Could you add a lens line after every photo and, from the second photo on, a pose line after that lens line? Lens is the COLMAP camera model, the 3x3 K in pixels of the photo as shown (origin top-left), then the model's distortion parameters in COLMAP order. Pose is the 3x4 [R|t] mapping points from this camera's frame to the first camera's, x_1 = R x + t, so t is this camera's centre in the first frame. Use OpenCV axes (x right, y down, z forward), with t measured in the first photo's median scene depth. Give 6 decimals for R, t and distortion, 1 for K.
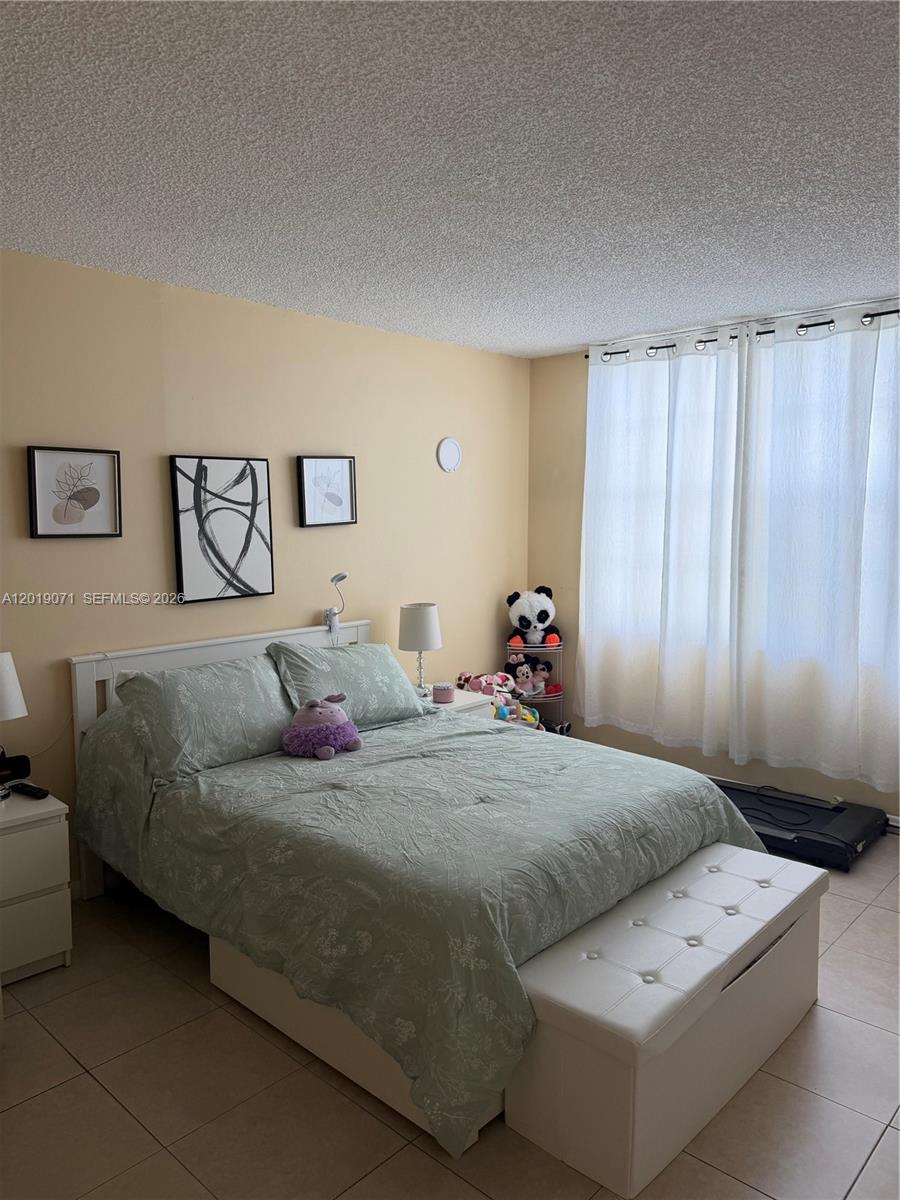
lens RADIAL K [[838.7, 0, 447.4], [0, 838.7, 607.4], [0, 0, 1]] dist [0.159758, -0.272468]
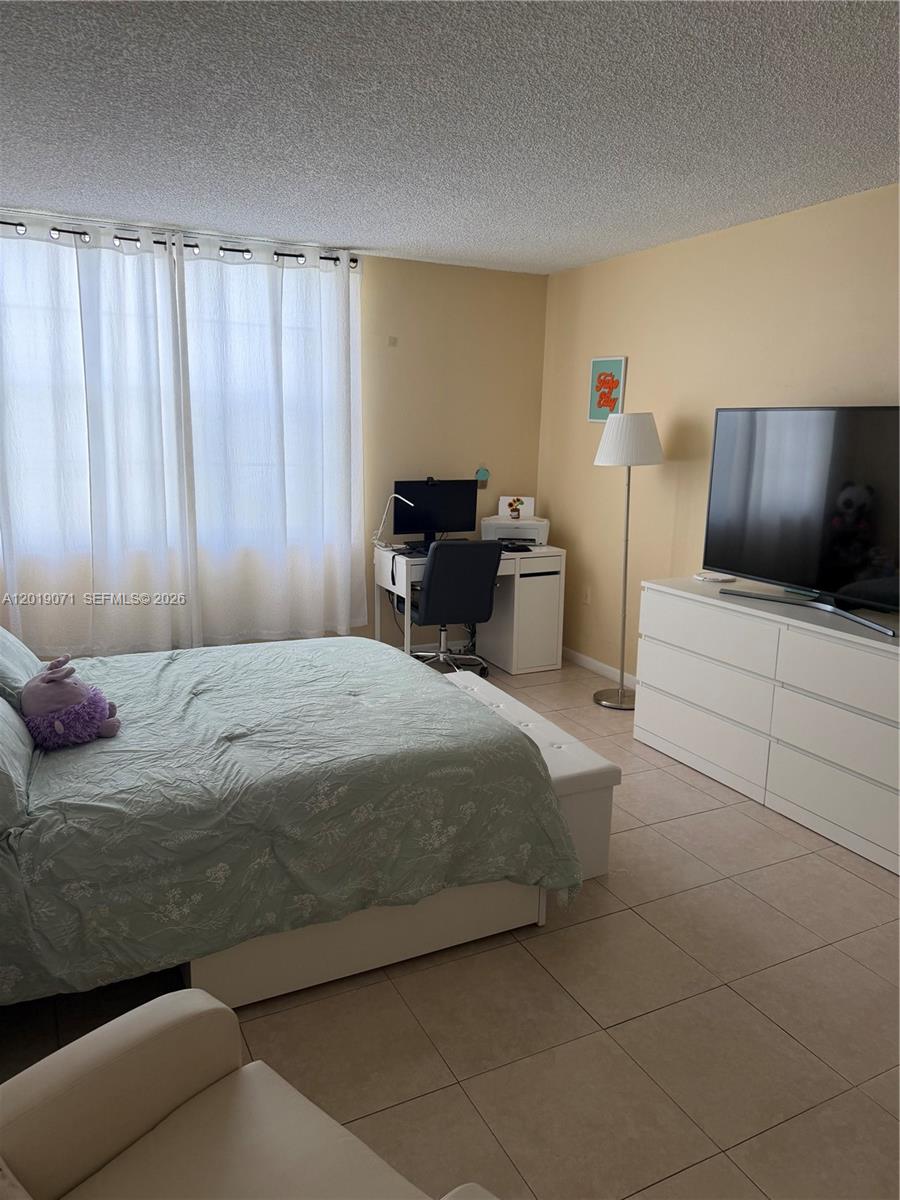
lens RADIAL K [[838.7, 0, 447.4], [0, 838.7, 607.4], [0, 0, 1]] dist [0.159758, -0.272468]
pose [[0.340428, -0.186245, 0.921641, -0.825747], [0.084970, 0.982270, 0.167112, -0.044815], [-0.936424, 0.021422, 0.350217, 0.484477]]
